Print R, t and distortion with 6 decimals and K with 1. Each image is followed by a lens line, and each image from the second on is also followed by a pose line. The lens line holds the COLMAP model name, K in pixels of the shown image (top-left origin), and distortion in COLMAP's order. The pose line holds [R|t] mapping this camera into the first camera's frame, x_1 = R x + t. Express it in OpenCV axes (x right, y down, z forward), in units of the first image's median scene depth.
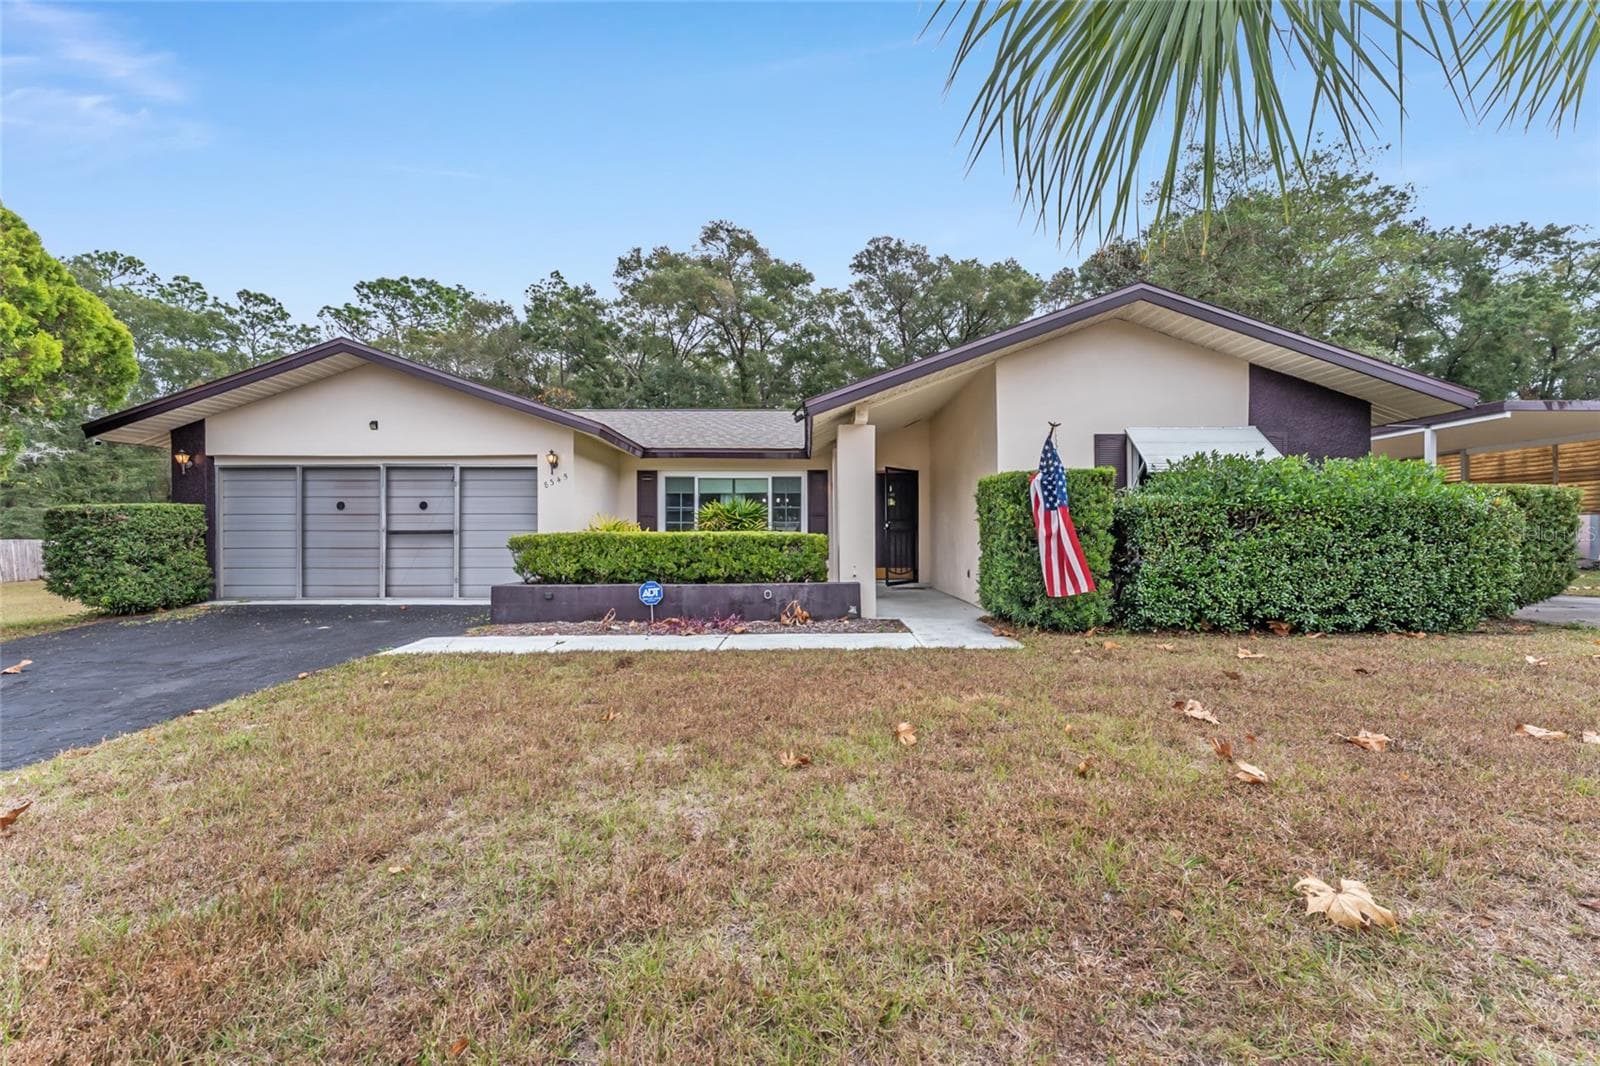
lens RADIAL K [[640.7, 0, 800.8], [0, 640.7, 537.9], [0, 0, 1]] dist [-0.001314, 0.000010]
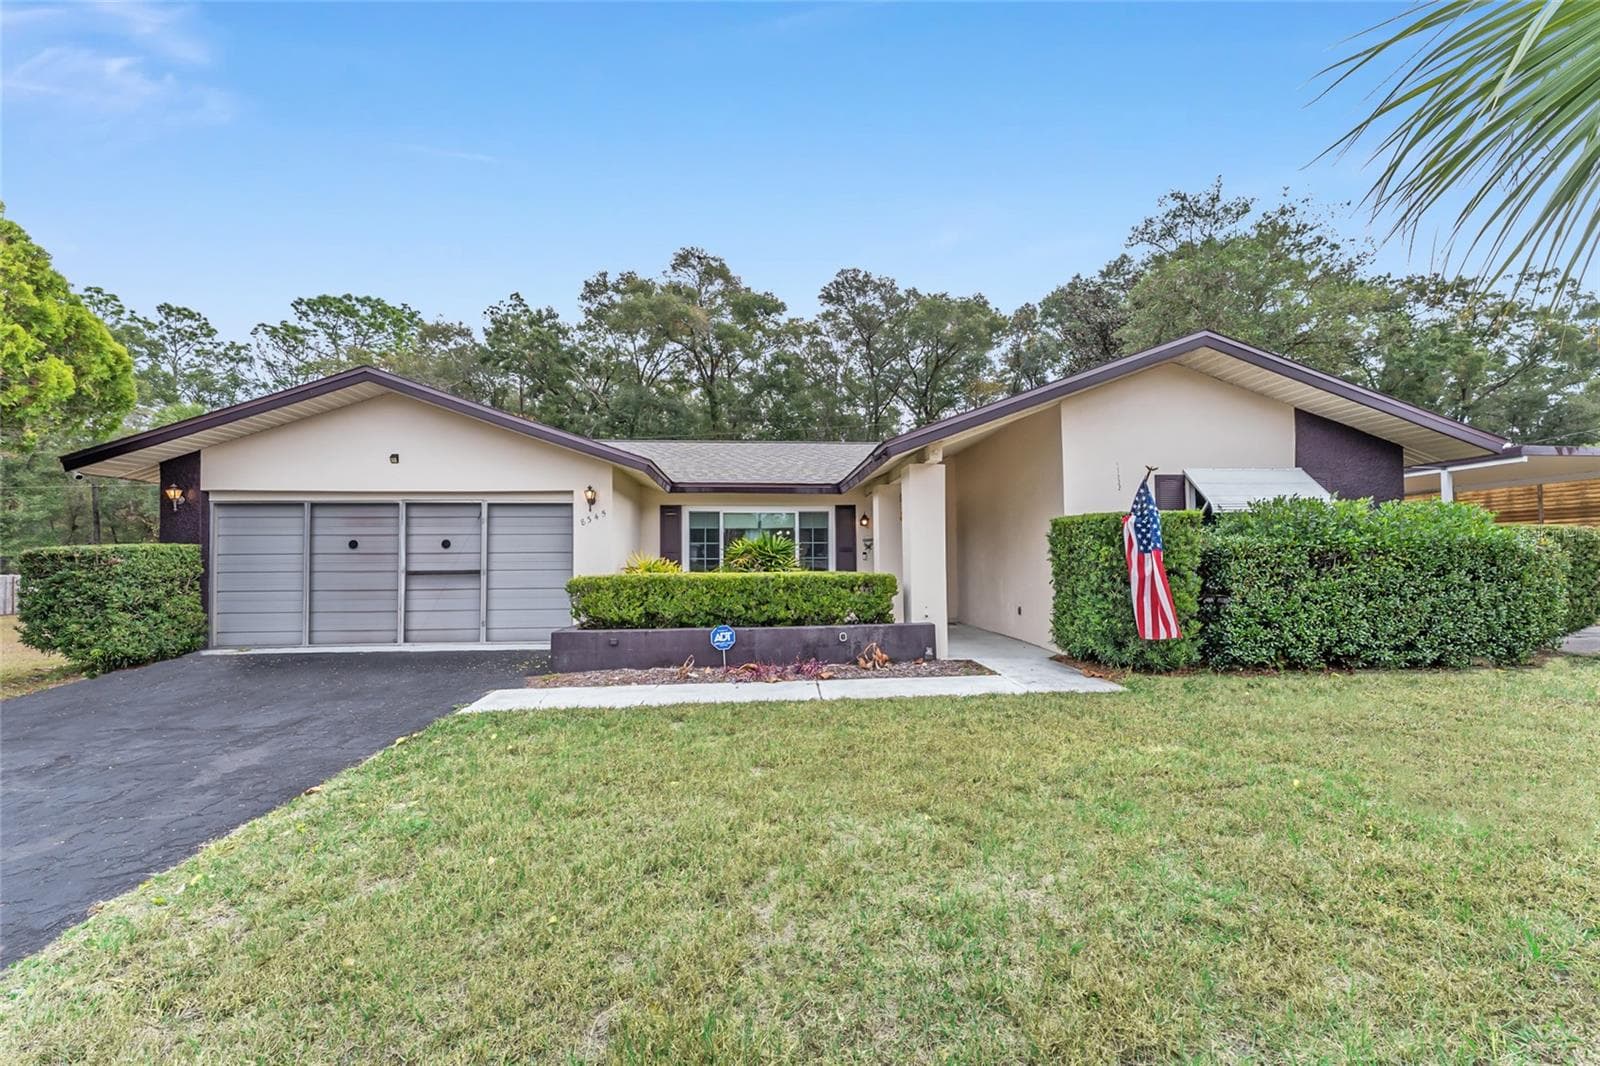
lens RADIAL K [[645.8, 0, 800.7], [0, 645.8, 549.9], [0, 0, 1]] dist [-0.000374, -0.000166]
pose [[0.996723, -0.004310, 0.080770, -0.149917], [0.006203, 0.999712, -0.023201, -0.016884], [-0.080647, 0.023626, 0.996463, 0.016071]]
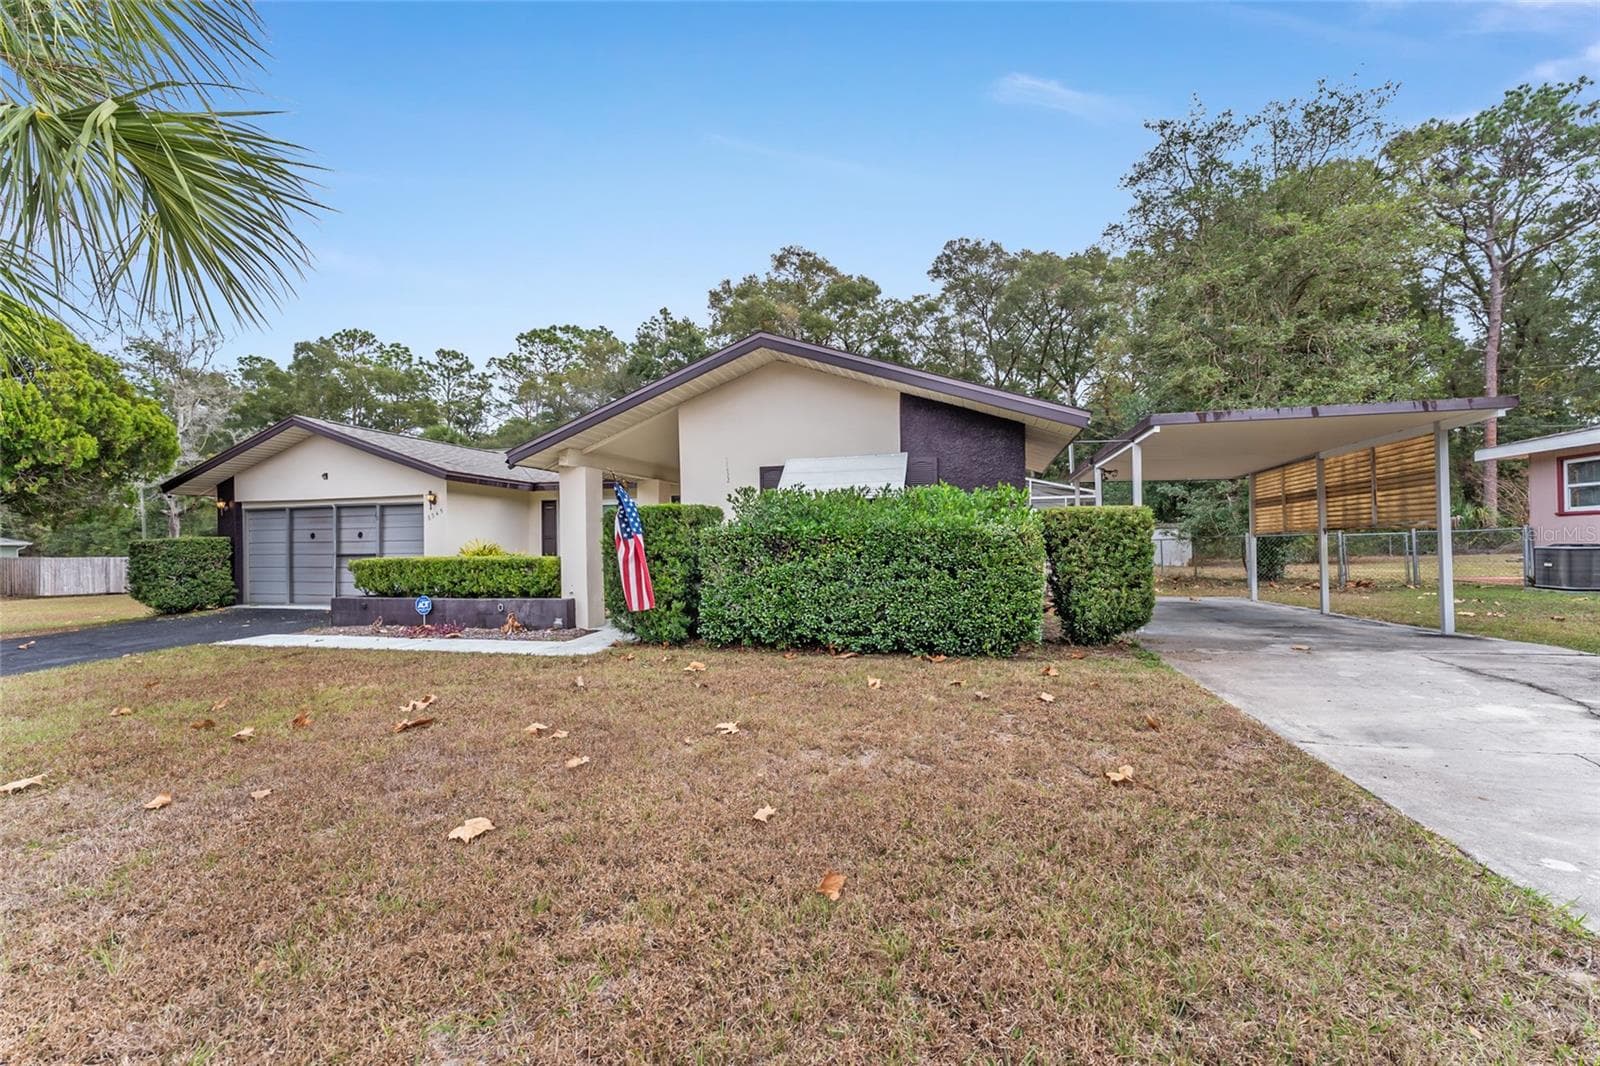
lens RADIAL K [[649.8, 0, 806.4], [0, 649.8, 539.4], [0, 0, 1]] dist [-0.001742, -0.000268]
pose [[0.963631, -0.011596, -0.266985, 0.660175], [0.009205, 0.999906, -0.010207, -0.019409], [0.267078, 0.007378, 0.963647, -0.042998]]
